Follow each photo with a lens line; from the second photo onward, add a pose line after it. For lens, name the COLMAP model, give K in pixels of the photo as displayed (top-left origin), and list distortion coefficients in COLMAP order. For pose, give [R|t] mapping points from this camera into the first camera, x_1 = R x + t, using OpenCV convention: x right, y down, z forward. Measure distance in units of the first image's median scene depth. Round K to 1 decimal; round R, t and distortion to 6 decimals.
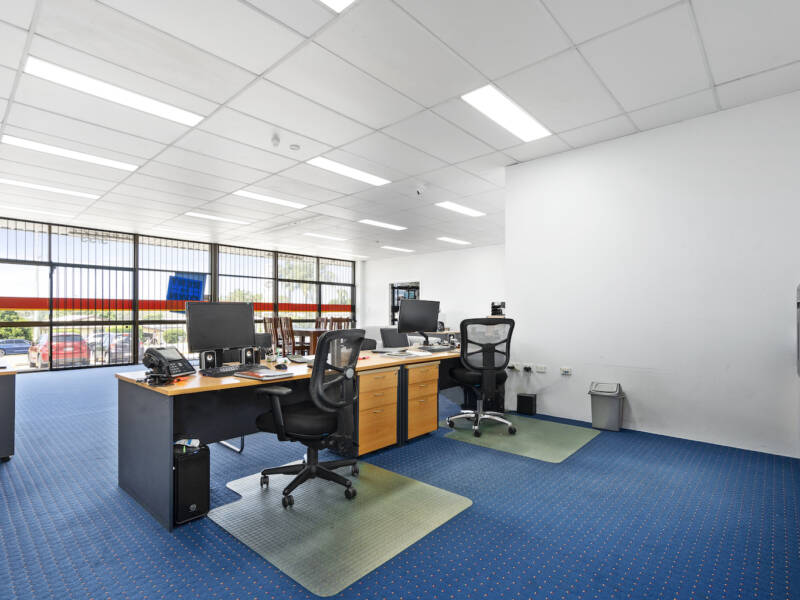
lens RADIAL K [[412.3, 0, 397.2], [0, 412.3, 313.7], [0, 0, 1]] dist [-0.003180, -0.001134]
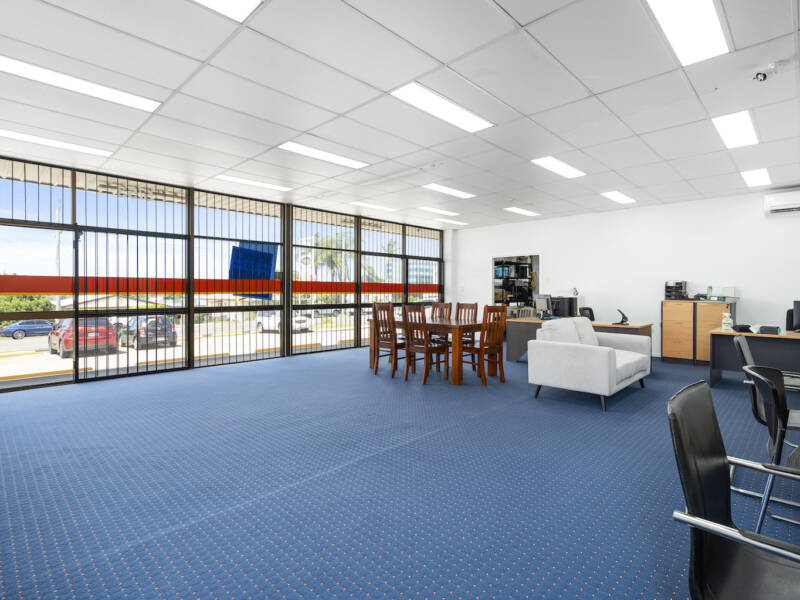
lens RADIAL K [[411.9, 0, 399.6], [0, 411.9, 293.2], [0, 0, 1]] dist [-0.001980, 0.000382]
pose [[0.999586, -0.000055, -0.028770, -0.235645], [0.000198, 0.999988, 0.004969, -0.011813], [0.028769, -0.004972, 0.999574, 0.274634]]
